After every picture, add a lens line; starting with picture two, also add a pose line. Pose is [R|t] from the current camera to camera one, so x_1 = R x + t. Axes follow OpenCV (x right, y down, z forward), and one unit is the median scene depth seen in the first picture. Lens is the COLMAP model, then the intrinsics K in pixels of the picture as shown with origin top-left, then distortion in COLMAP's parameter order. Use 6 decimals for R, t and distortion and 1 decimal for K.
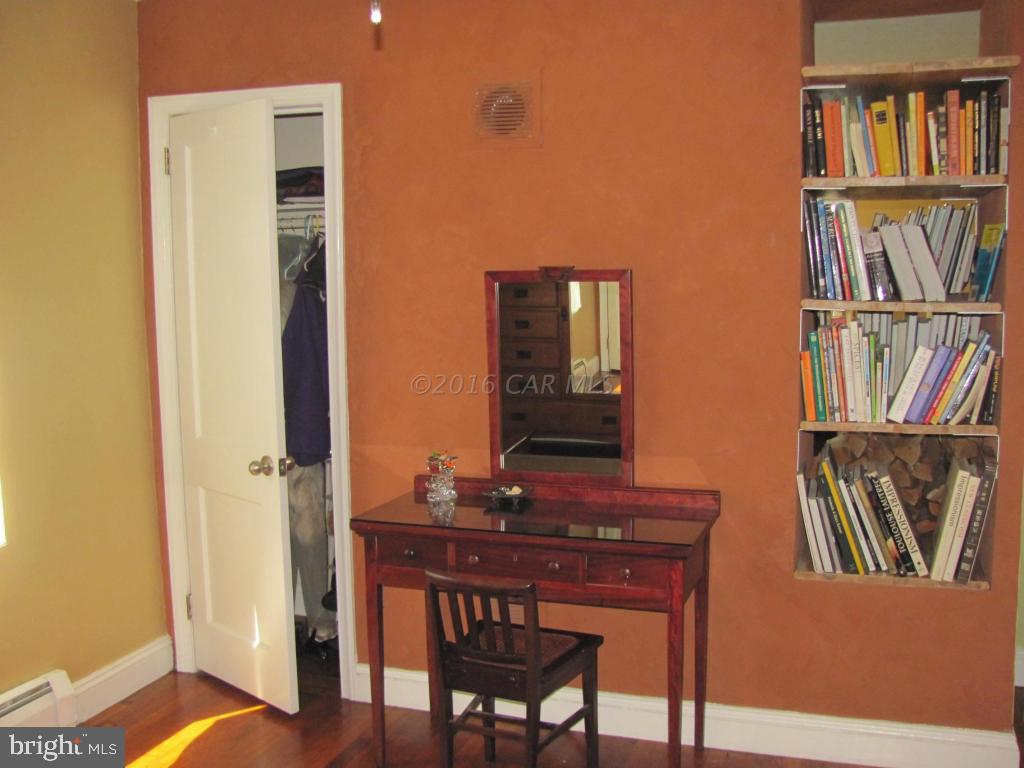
lens RADIAL K [[1081.3, 0, 515.4], [0, 1081.3, 390.6], [0, 0, 1]] dist [-0.134011, 0.000000]
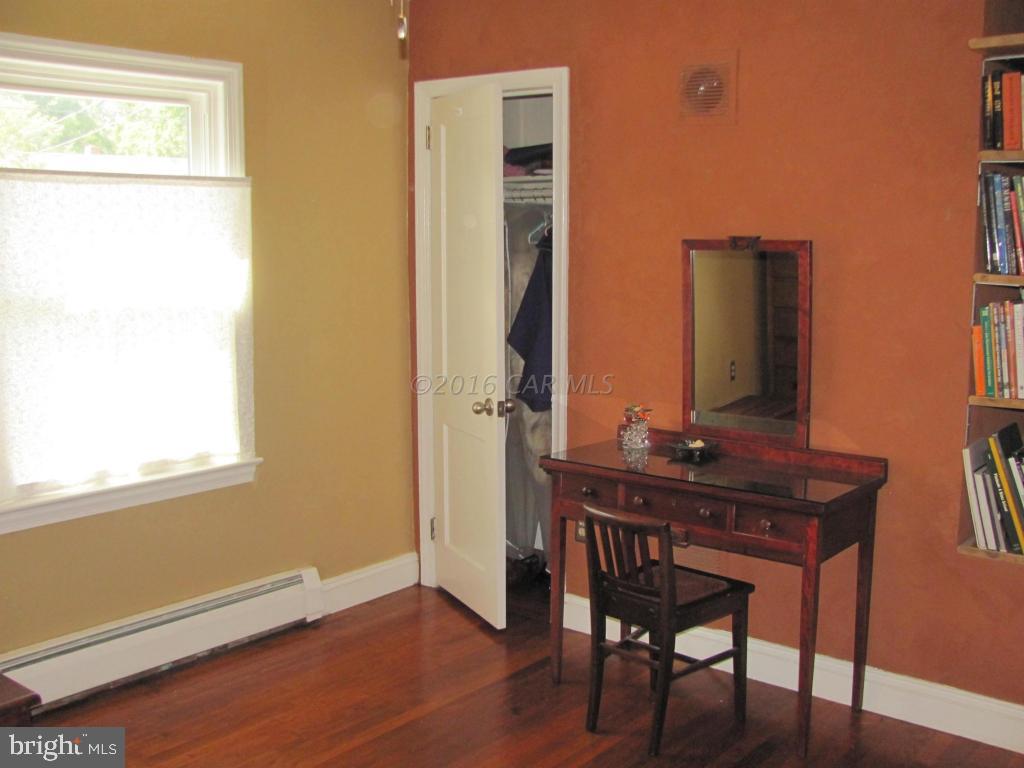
lens RADIAL K [[1081.3, 0, 507.1], [0, 1081.3, 377.4], [0, 0, 1]] dist [-0.134011, 0.000000]
pose [[0.934945, 0.058875, -0.349873, 0.195060], [-0.053600, 0.998256, 0.024750, 0.010193], [0.350720, -0.004386, 0.936470, -0.068023]]
